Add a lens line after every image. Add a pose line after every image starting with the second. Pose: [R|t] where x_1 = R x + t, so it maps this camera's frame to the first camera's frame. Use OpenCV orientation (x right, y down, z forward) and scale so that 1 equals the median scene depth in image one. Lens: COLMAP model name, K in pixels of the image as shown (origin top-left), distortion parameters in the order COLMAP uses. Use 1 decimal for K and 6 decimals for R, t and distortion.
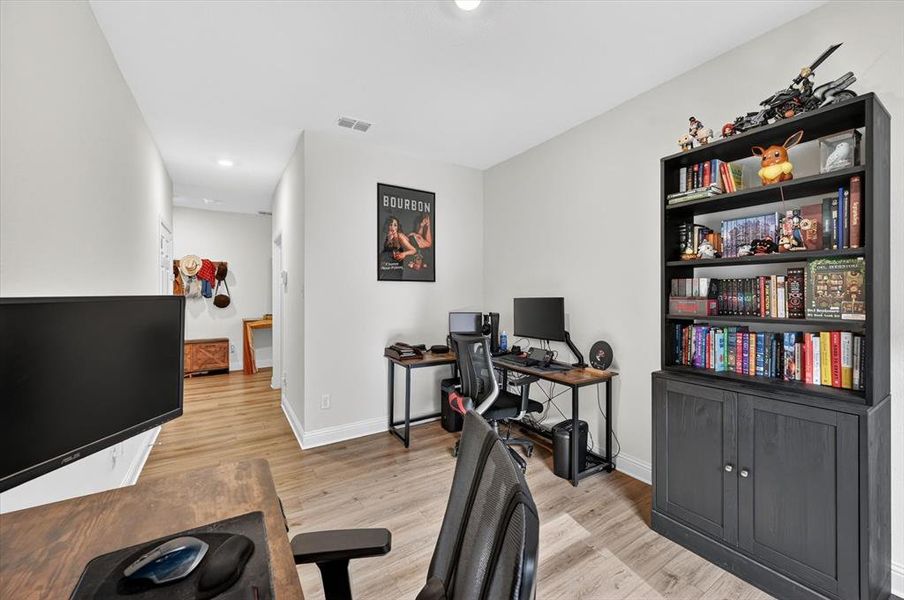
lens RADIAL K [[359.5, 0, 451.9], [0, 359.5, 297.7], [0, 0, 1]] dist [-0.002091, 0.000486]
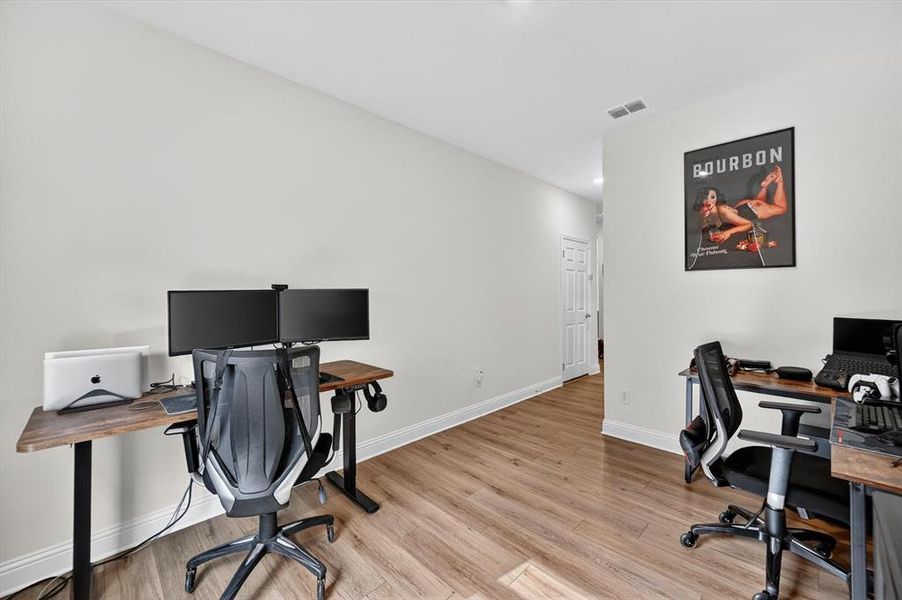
lens RADIAL K [[358.7, 0, 449.3], [0, 358.7, 292.8], [0, 0, 1]] dist [-0.002091, 0.000486]
pose [[0.204642, -0.000088, -0.978837, 0.472670], [-0.003541, 0.999993, -0.000830, 0.004751], [0.978830, 0.003636, 0.204640, 0.292250]]
